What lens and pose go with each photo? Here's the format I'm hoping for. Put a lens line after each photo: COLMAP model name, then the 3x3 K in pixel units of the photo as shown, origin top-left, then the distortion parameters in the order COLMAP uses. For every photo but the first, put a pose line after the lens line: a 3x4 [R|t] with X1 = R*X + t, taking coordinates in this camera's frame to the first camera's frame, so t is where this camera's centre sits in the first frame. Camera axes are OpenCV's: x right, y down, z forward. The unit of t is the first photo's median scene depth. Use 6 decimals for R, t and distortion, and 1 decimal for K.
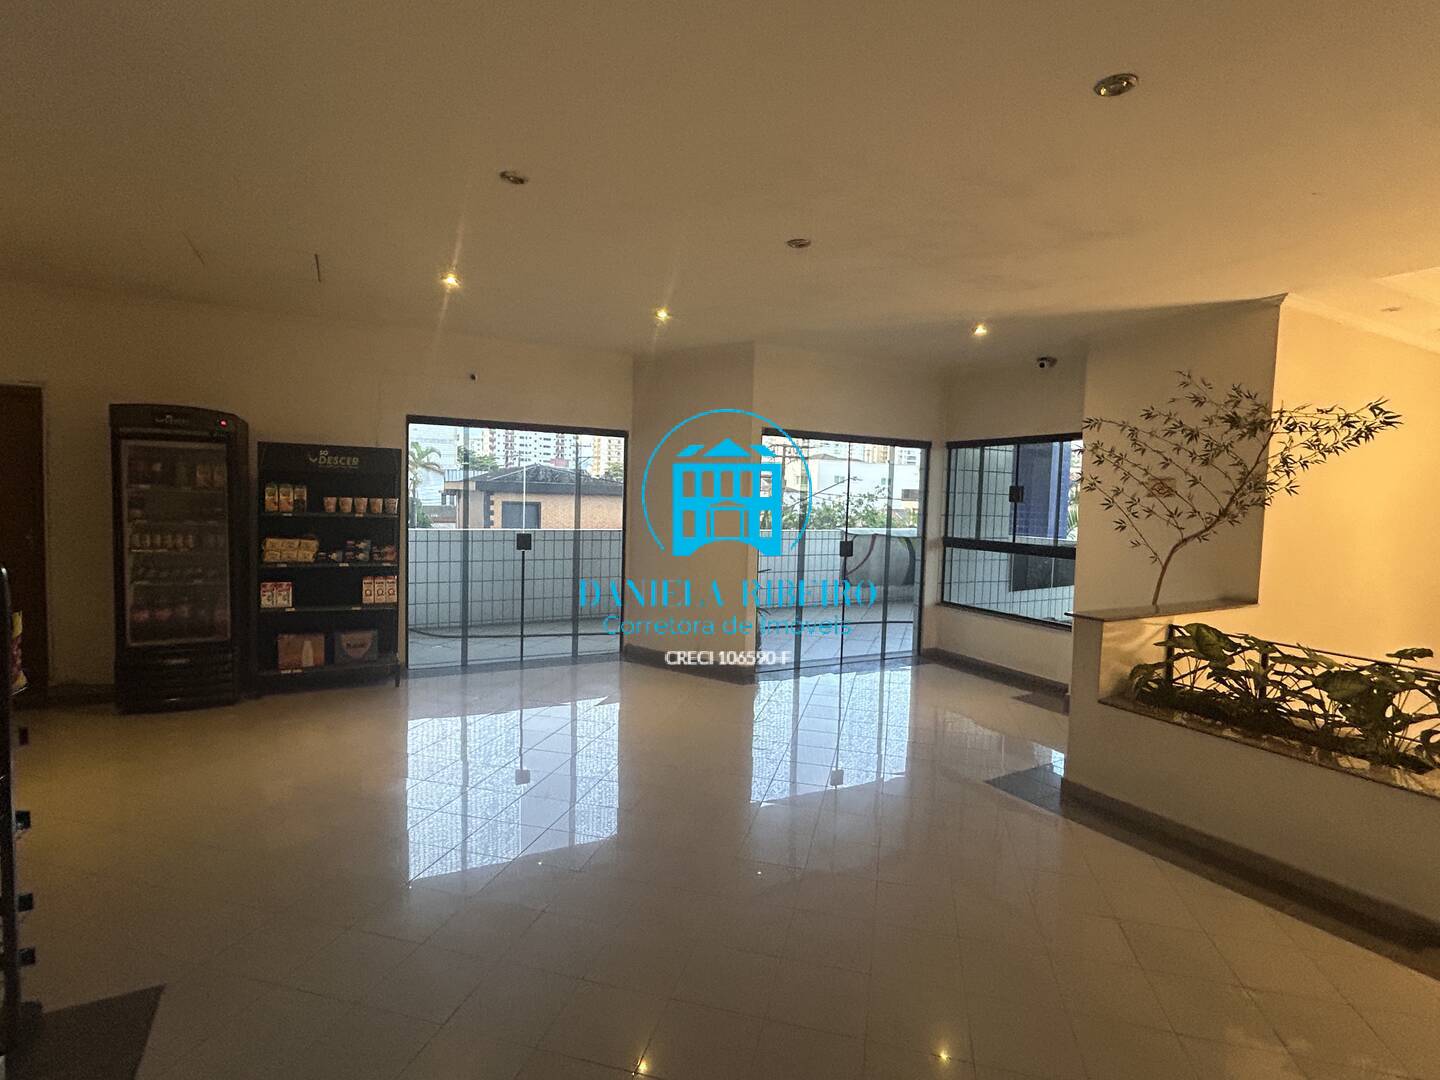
lens RADIAL K [[712.7, 0, 720.1], [0, 712.7, 540.3], [0, 0, 1]] dist [0.000708, 0.000045]
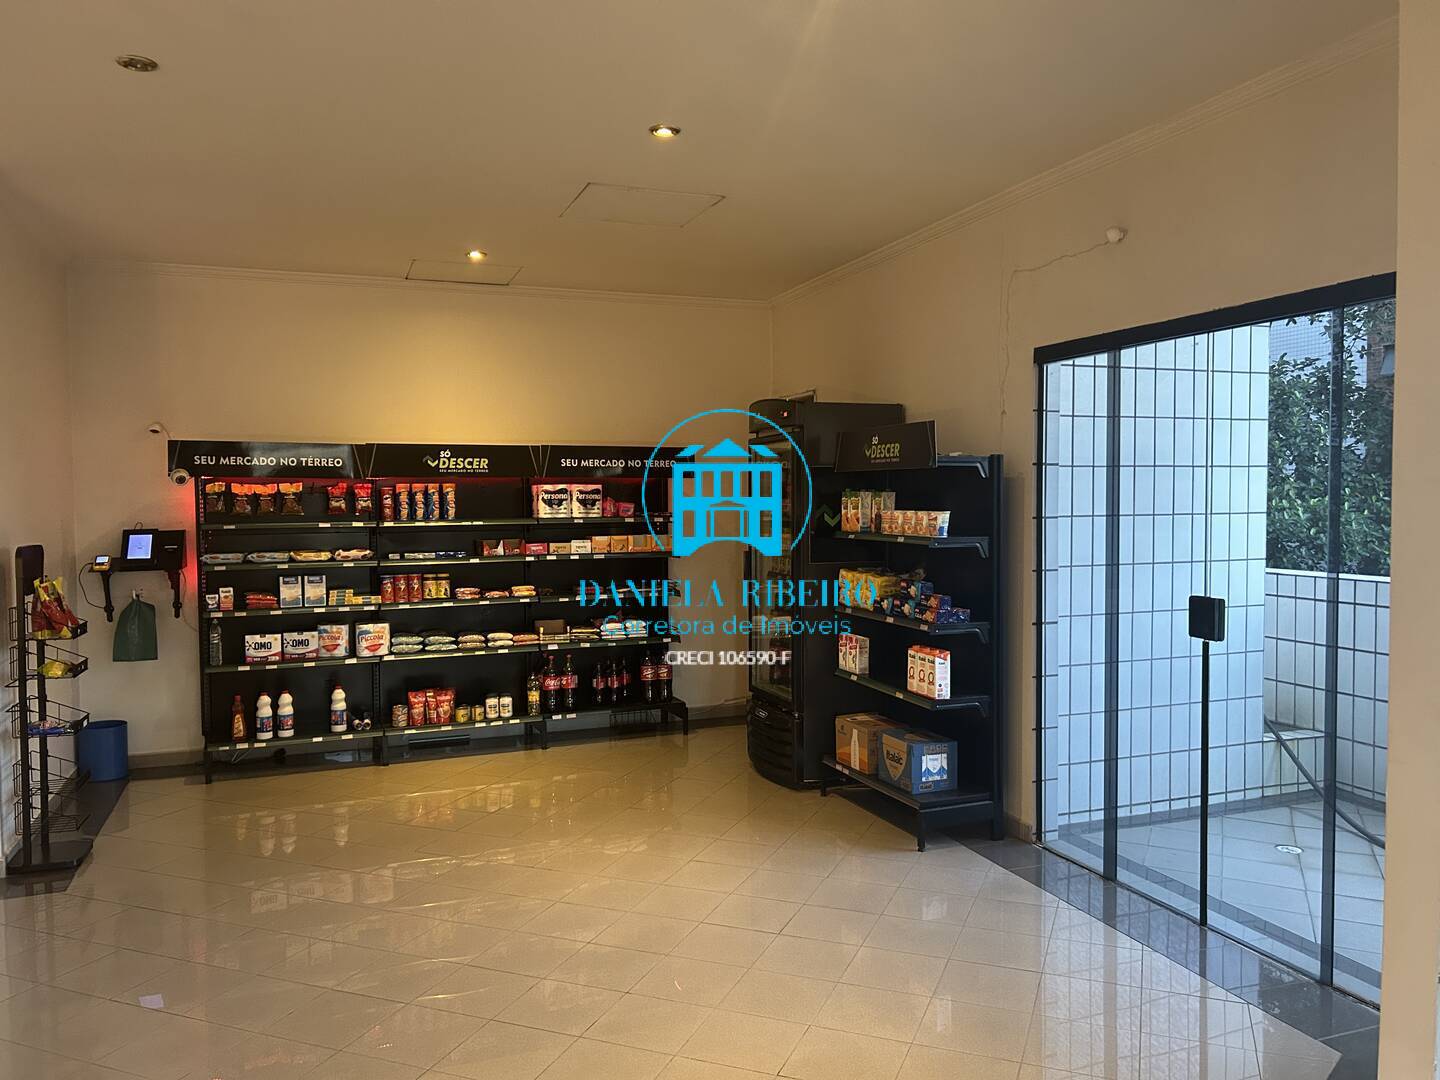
lens RADIAL K [[1080.4, 0, 720.1], [0, 1080.4, 539.5], [0, 0, 1]] dist [0.001340, 0.000027]
pose [[-0.148835, 0.015971, -0.988733, 0.401447], [-0.054864, 0.998196, 0.024382, -0.048174], [0.987339, 0.057875, -0.147690, 0.984214]]
